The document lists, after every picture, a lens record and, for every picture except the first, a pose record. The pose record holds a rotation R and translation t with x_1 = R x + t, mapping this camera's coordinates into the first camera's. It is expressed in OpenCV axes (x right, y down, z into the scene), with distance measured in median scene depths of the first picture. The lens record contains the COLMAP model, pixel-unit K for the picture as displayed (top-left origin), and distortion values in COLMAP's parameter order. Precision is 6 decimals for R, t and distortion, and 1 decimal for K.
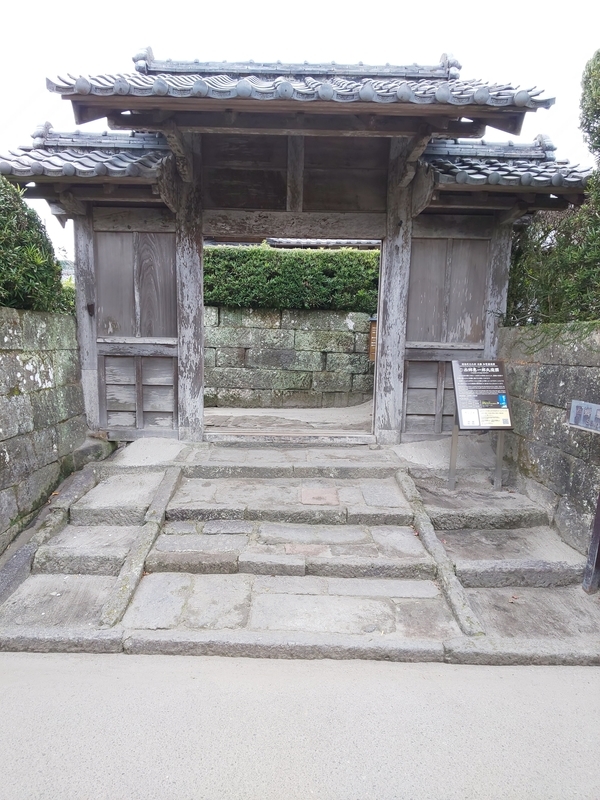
lens RADIAL K [[504.8, 0, 300.0], [0, 504.8, 400.0], [0, 0, 1]] dist [-0.002268, -0.003311]
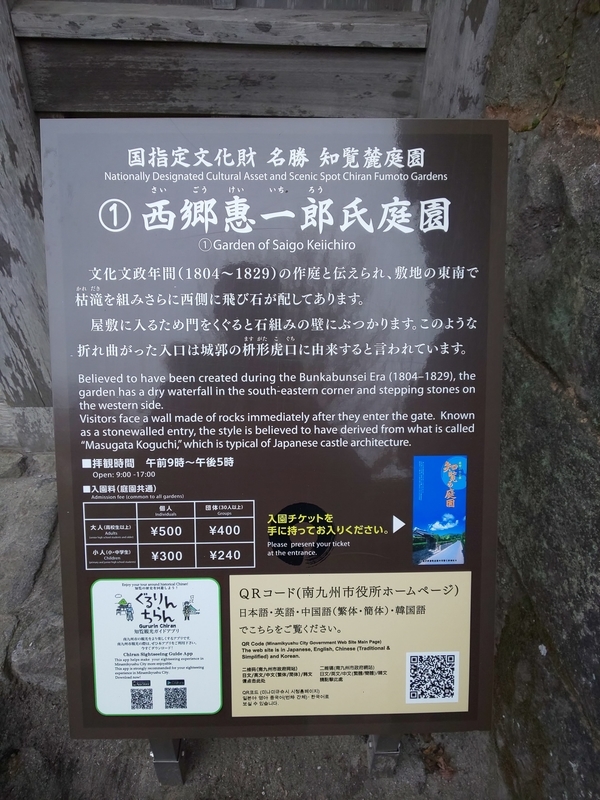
lens RADIAL K [[504.8, 0, 300.0], [0, 504.8, 400.0], [0, 0, 1]] dist [-0.002268, -0.003311]
pose [[0.999687, -0.010322, 0.022806, 0.356942], [-0.000539, 0.901950, 0.431840, -0.070883], [-0.025027, -0.431717, 0.901662, 0.880265]]
